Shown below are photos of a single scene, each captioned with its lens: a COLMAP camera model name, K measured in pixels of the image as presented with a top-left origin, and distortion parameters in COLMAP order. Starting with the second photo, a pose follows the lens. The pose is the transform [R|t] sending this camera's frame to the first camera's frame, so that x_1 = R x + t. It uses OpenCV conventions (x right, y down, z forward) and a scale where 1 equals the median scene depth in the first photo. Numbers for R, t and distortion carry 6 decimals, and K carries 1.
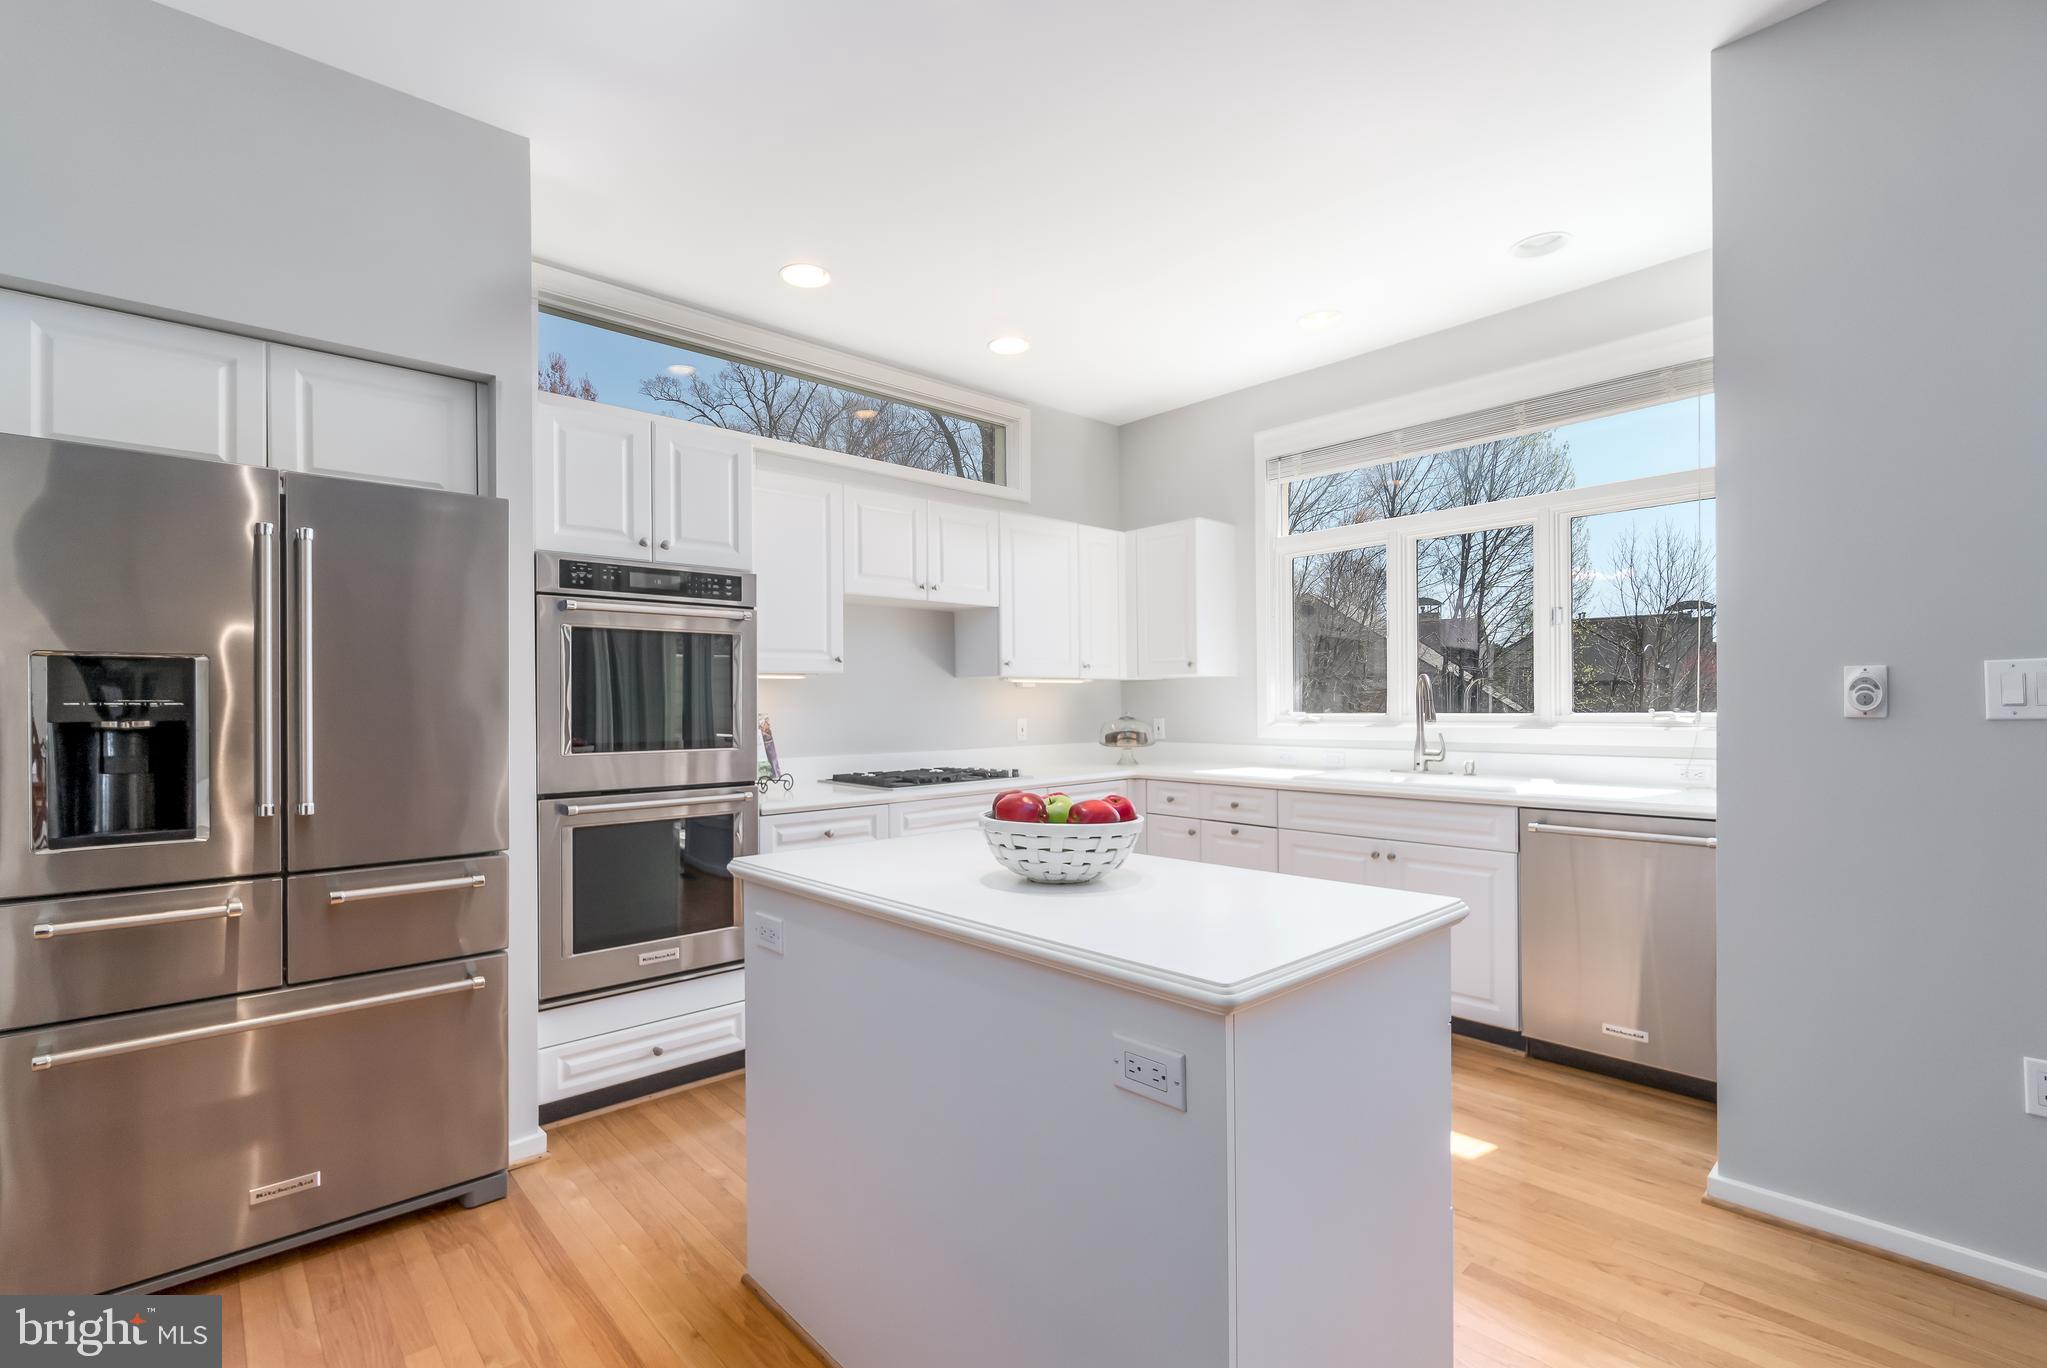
lens RADIAL K [[908.8, 0, 988.6], [0, 908.8, 713.9], [0, 0, 1]] dist [-0.016793, -0.000392]
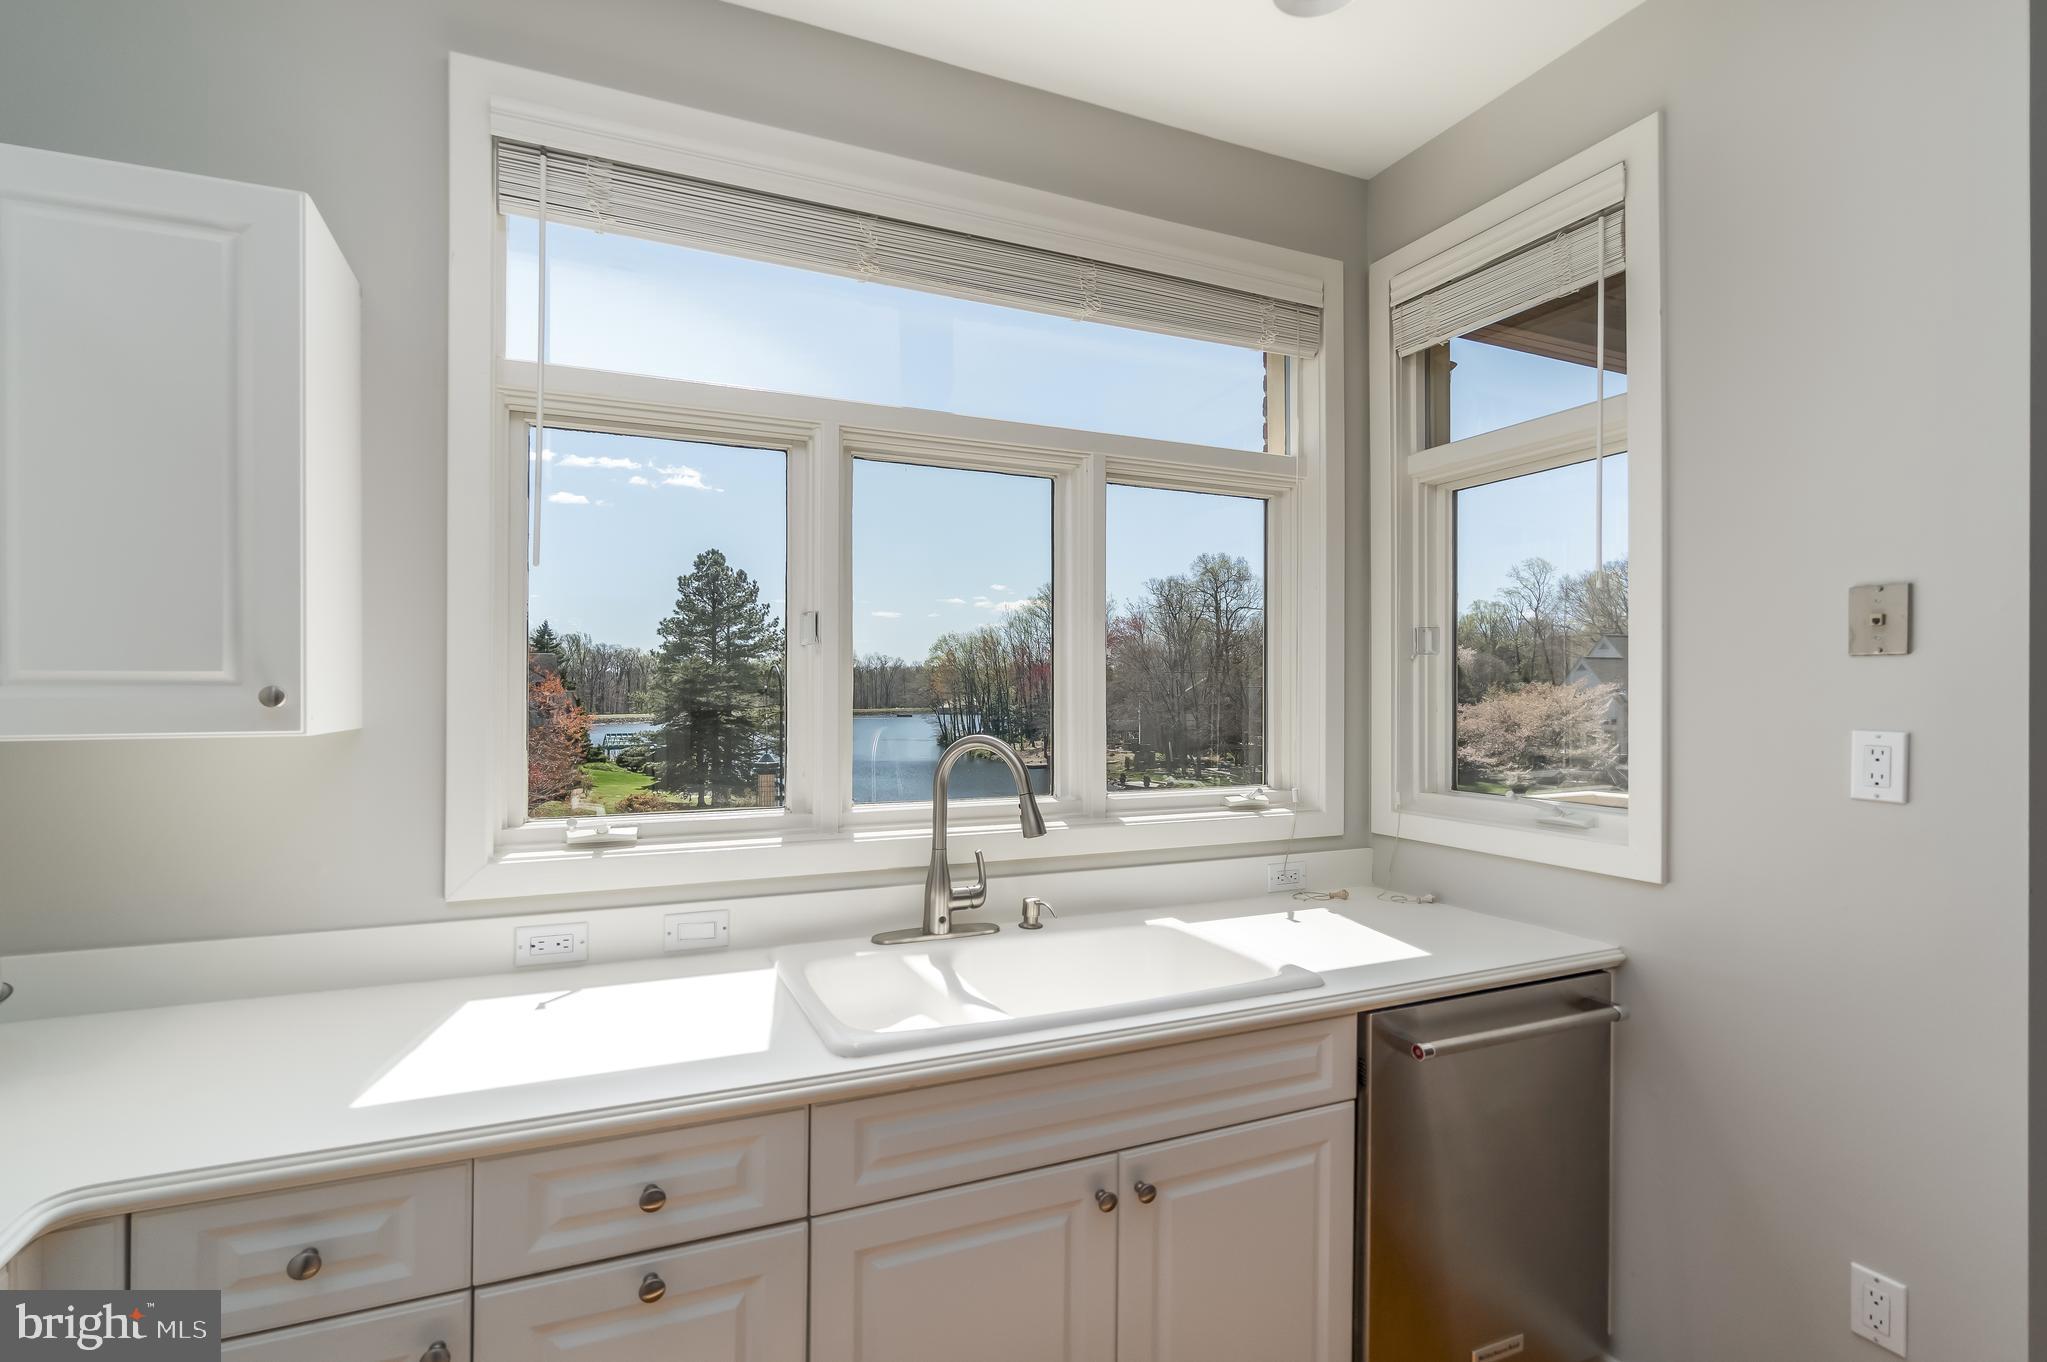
lens RADIAL K [[912.5, 0, 1034.5], [0, 912.5, 680.7], [0, 0, 1]] dist [-0.023534, 0.000223]
pose [[0.274497, 0.018023, 0.961419, 0.022305], [0.009884, 0.999719, -0.021563, -0.058823], [-0.961537, 0.015422, 0.274242, 0.797757]]
